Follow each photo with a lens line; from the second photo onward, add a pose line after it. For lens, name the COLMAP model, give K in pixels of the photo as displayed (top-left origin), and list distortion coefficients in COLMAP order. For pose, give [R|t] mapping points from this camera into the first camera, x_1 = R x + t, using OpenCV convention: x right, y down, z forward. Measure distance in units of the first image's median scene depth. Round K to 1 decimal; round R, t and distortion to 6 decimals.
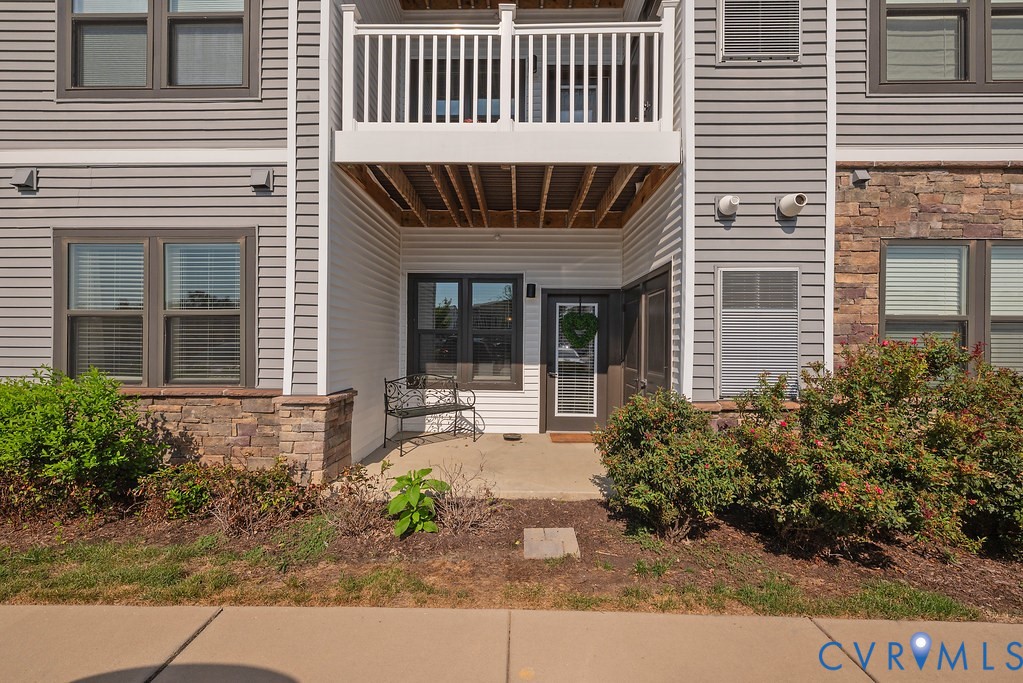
lens RADIAL K [[401.0, 0, 512.7], [0, 401.0, 341.8], [0, 0, 1]] dist [-0.000955, -0.000095]
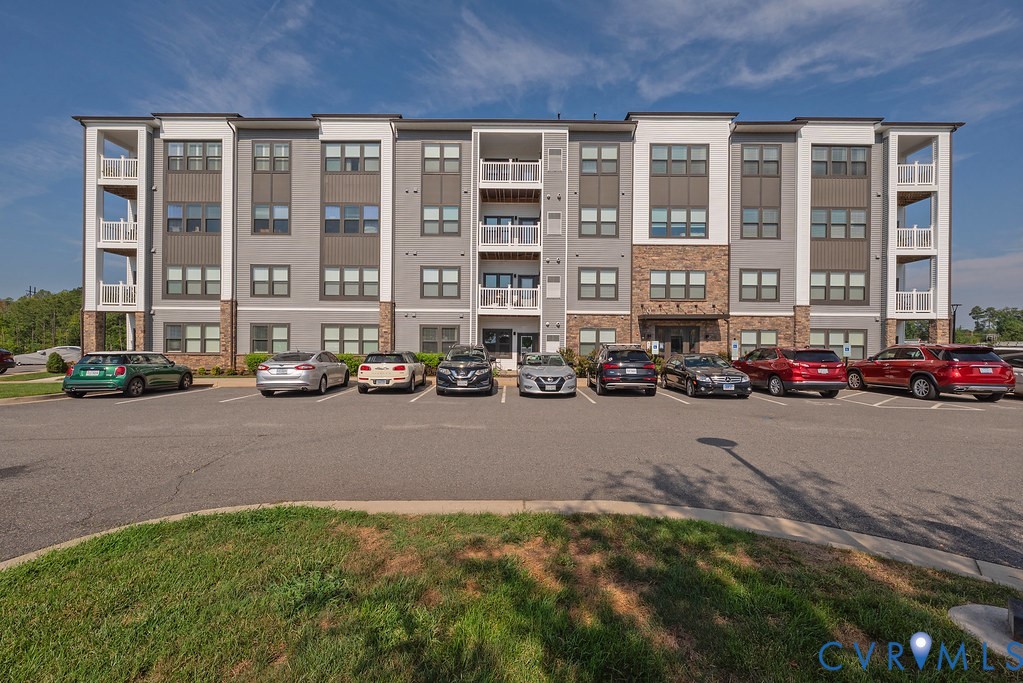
lens RADIAL K [[401.0, 0, 509.8], [0, 401.0, 340.7], [0, 0, 1]] dist [-0.000955, -0.000095]
pose [[0.999619, 0.001255, 0.027576, -0.152361], [-0.001193, 0.999997, -0.002248, -0.070073], [-0.027579, 0.002214, 0.999617, -4.113997]]
